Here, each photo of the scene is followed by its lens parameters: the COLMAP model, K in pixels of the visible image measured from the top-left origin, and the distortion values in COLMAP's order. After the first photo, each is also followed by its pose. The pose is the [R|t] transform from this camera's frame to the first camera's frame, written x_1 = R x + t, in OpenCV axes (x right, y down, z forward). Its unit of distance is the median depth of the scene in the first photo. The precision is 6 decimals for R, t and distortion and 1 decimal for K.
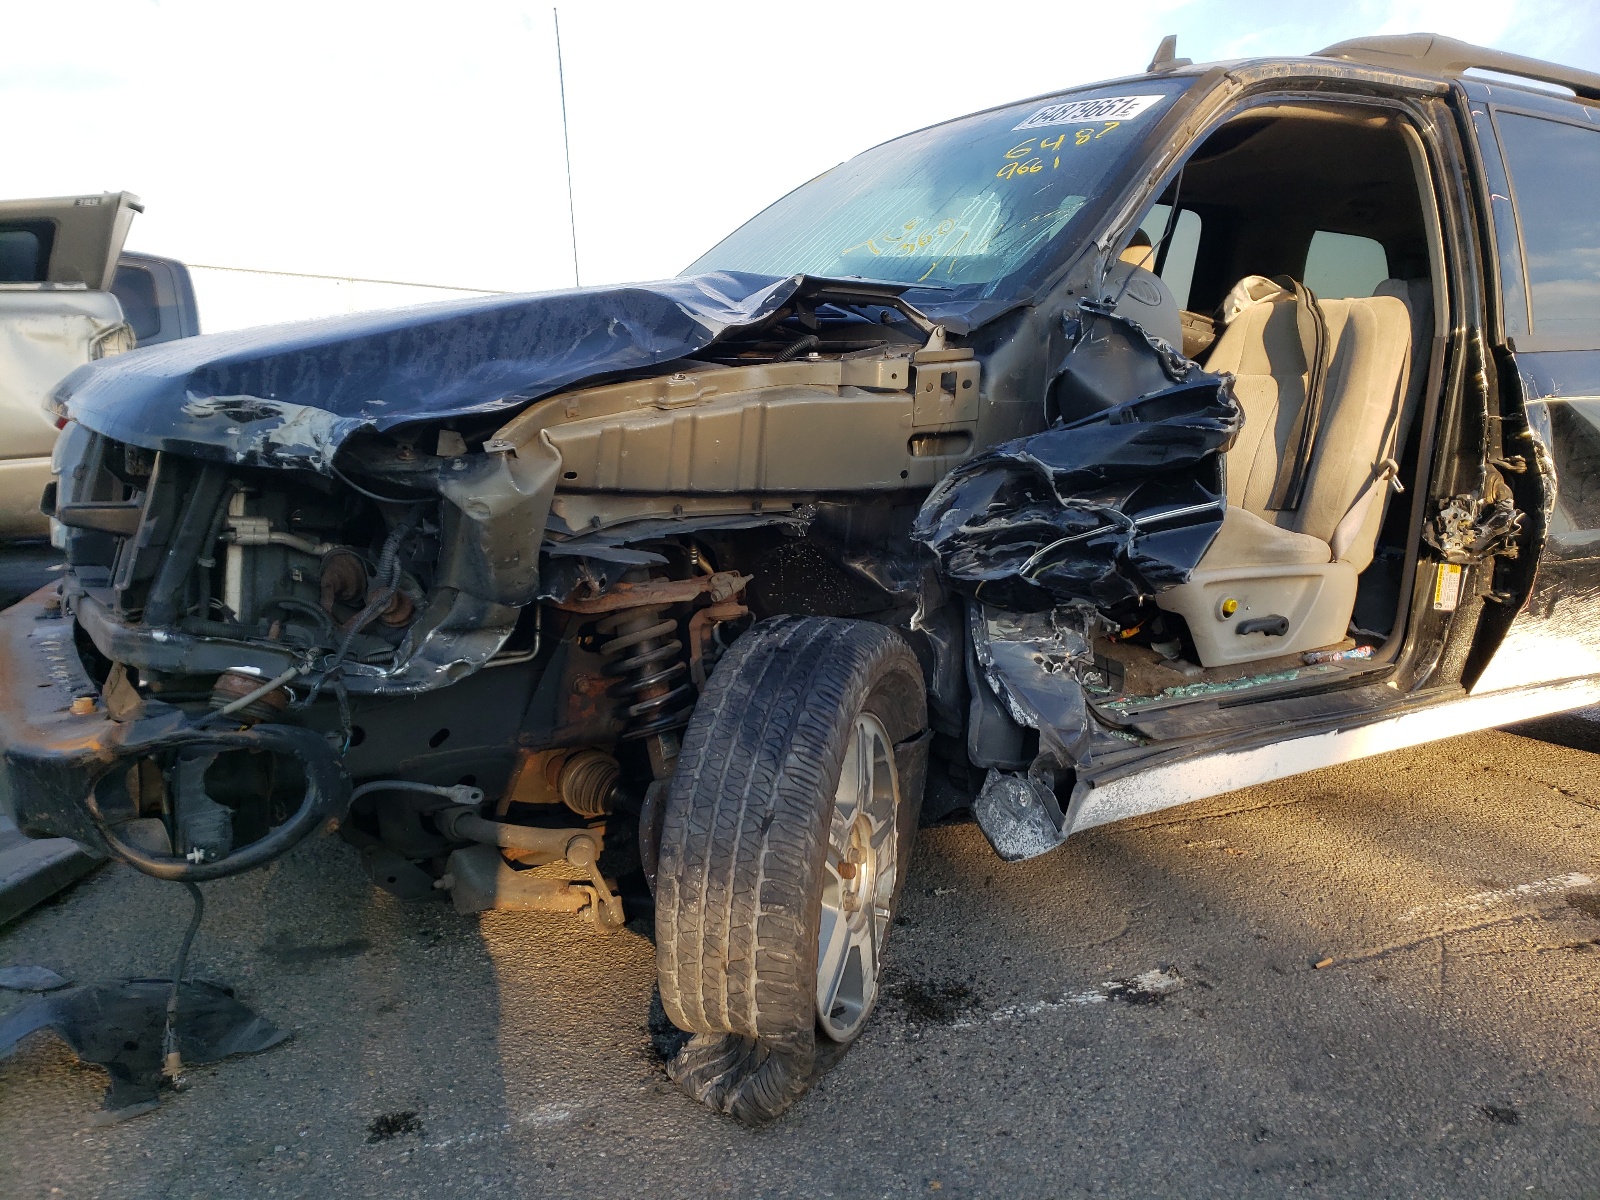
lens RADIAL K [[1329.1, 0, 800.0], [0, 1329.1, 600.0], [0, 0, 1]] dist [0.006813, 0.002987]
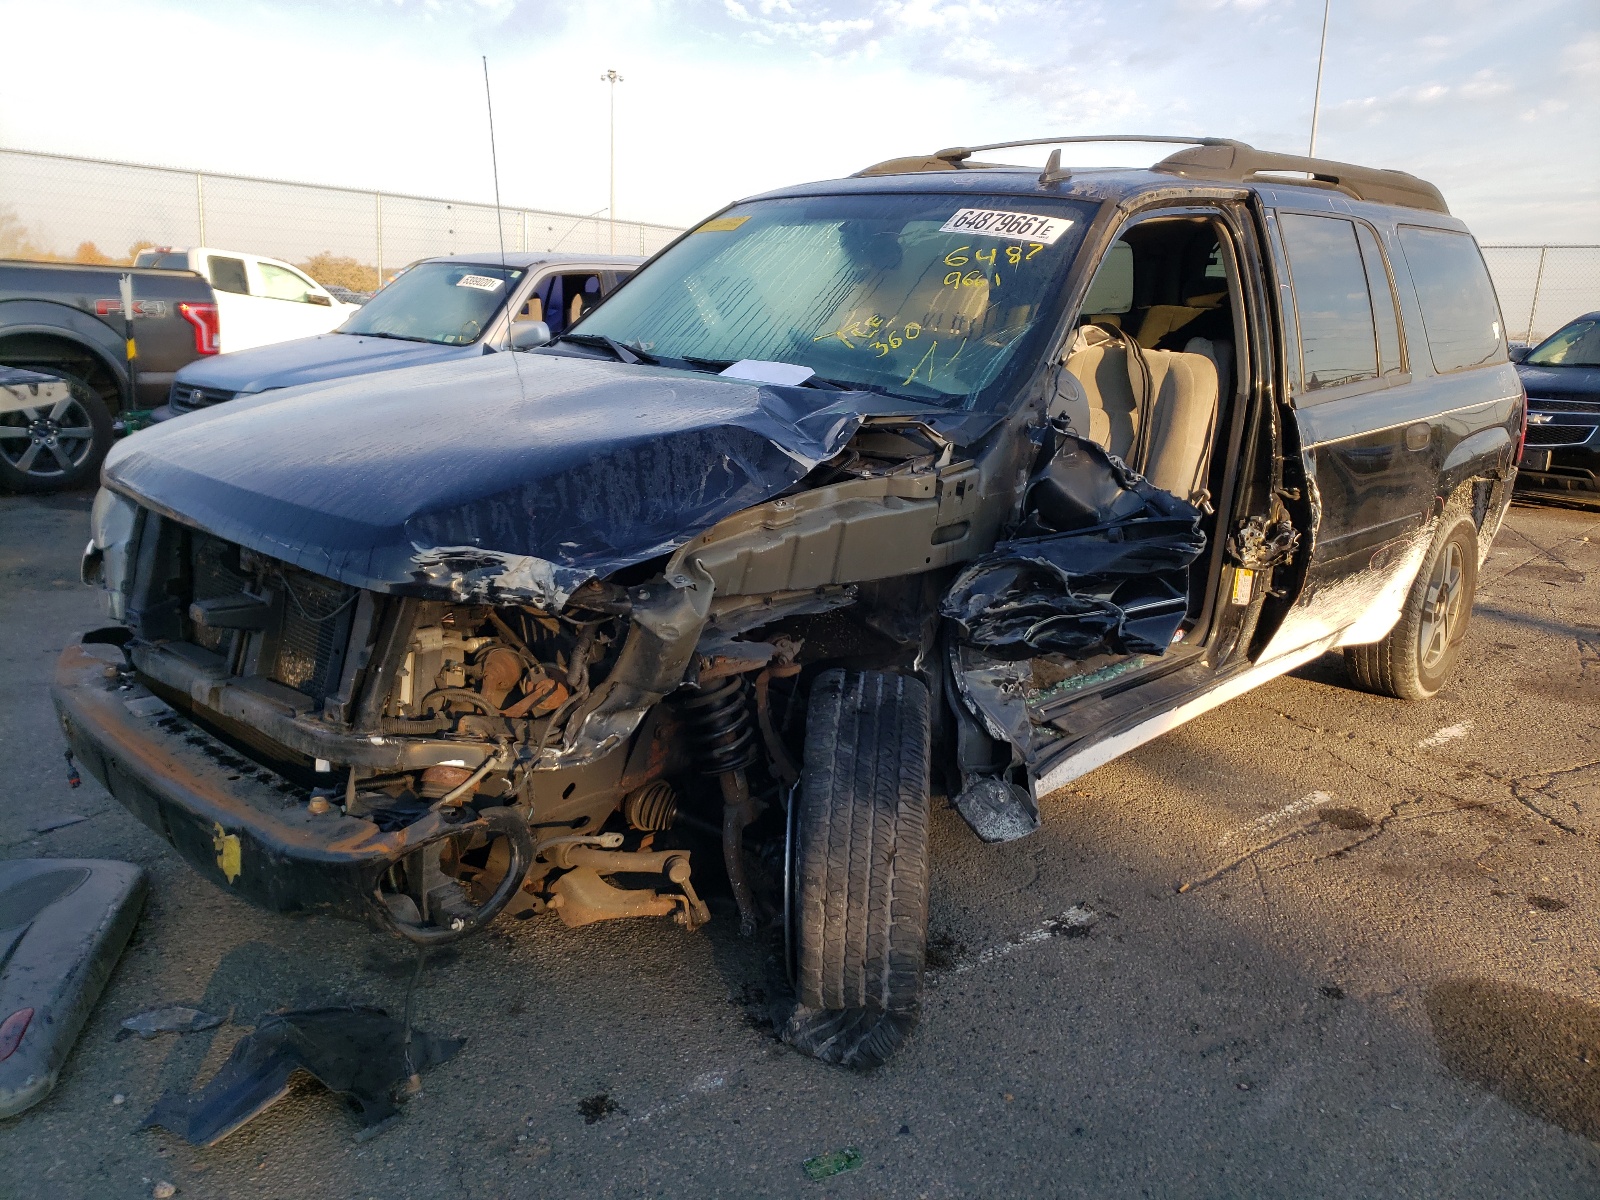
lens RADIAL K [[1336.0, 0, 800.0], [0, 1336.0, 600.0], [0, 0, 1]] dist [0.045150, -0.168722]
pose [[0.966022, -0.042374, 0.254964, -0.368598], [0.017103, 0.994787, 0.100530, -0.187271], [-0.257895, -0.092753, 0.961710, -0.209150]]
